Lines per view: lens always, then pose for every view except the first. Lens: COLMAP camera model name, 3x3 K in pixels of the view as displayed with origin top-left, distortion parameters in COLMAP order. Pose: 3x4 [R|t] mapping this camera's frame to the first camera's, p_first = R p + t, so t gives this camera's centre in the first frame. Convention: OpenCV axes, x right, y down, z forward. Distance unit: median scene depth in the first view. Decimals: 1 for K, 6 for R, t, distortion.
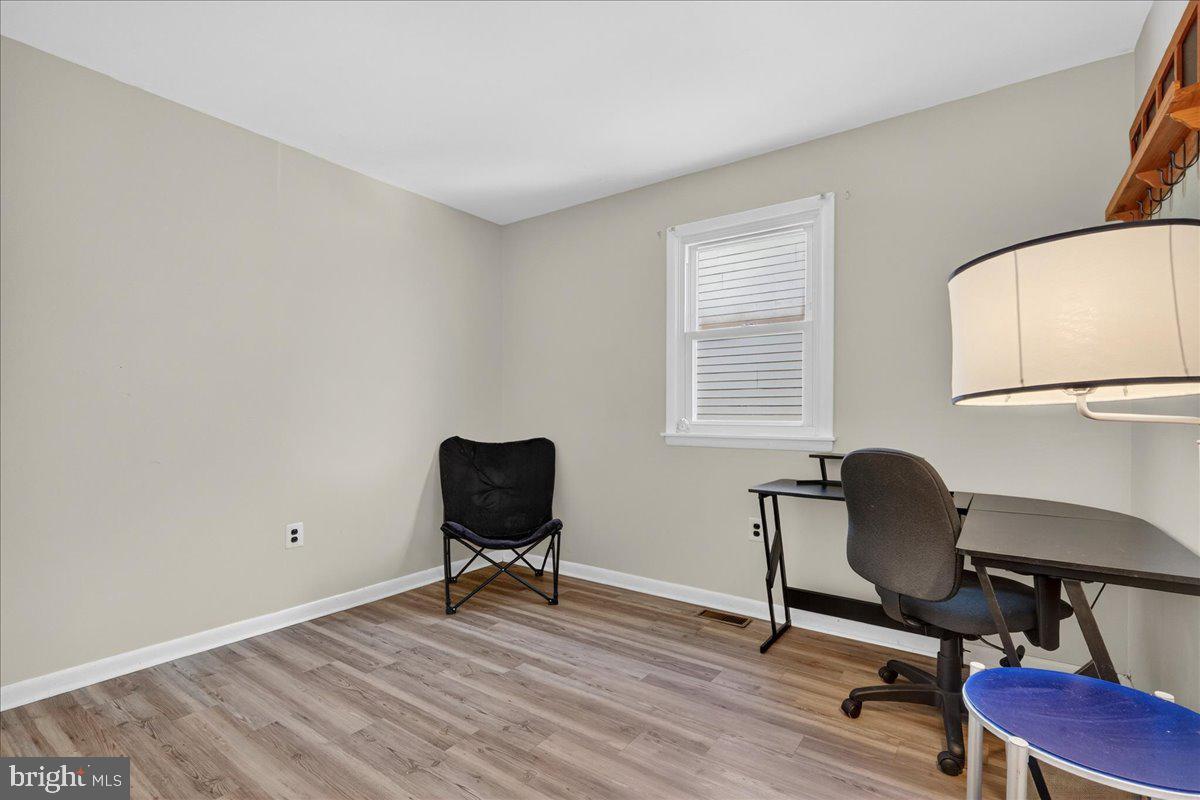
lens RADIAL K [[552.0, 0, 581.7], [0, 552.0, 416.1], [0, 0, 1]] dist [-0.000968, 0.000326]
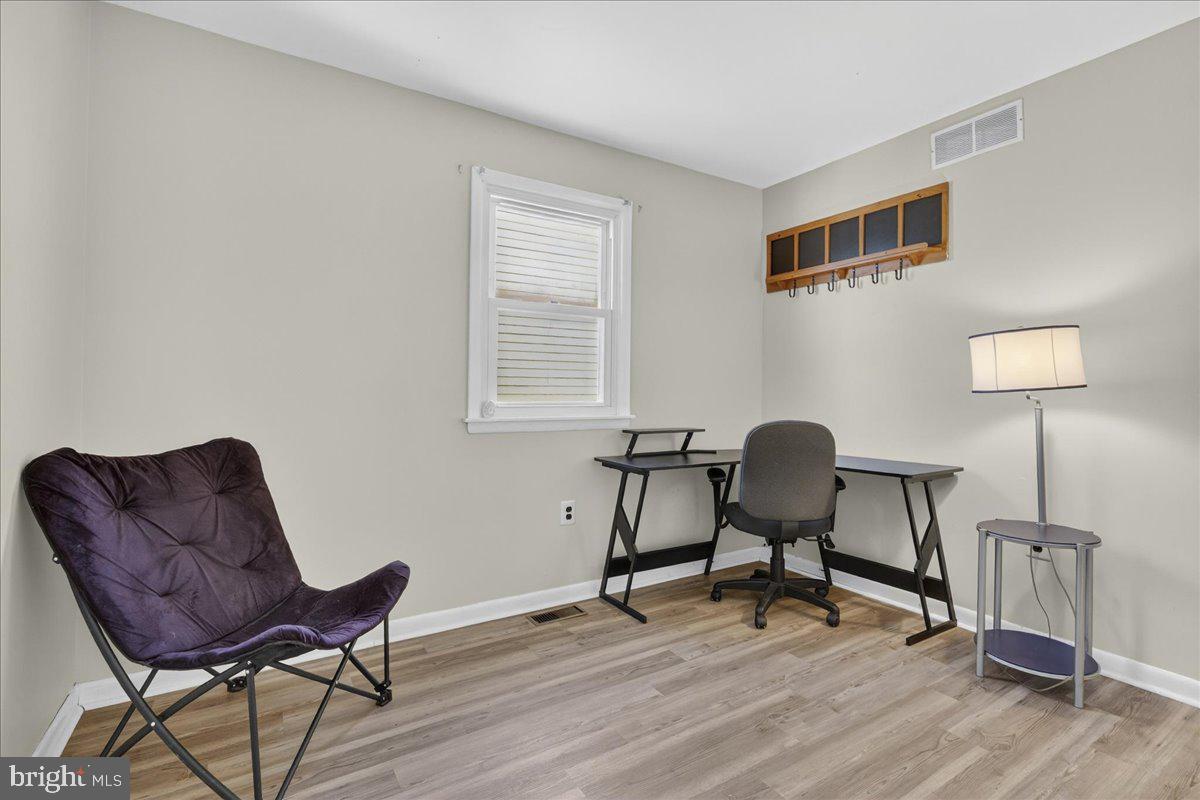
lens RADIAL K [[563.4, 0, 599.2], [0, 563.4, 380.9], [0, 0, 1]] dist [-0.004228, 0.000038]
pose [[0.358074, 0.021380, 0.933448, -0.667941], [-0.001604, 0.999750, -0.022283, -0.006527], [-0.933692, 0.006482, 0.358019, 0.651511]]
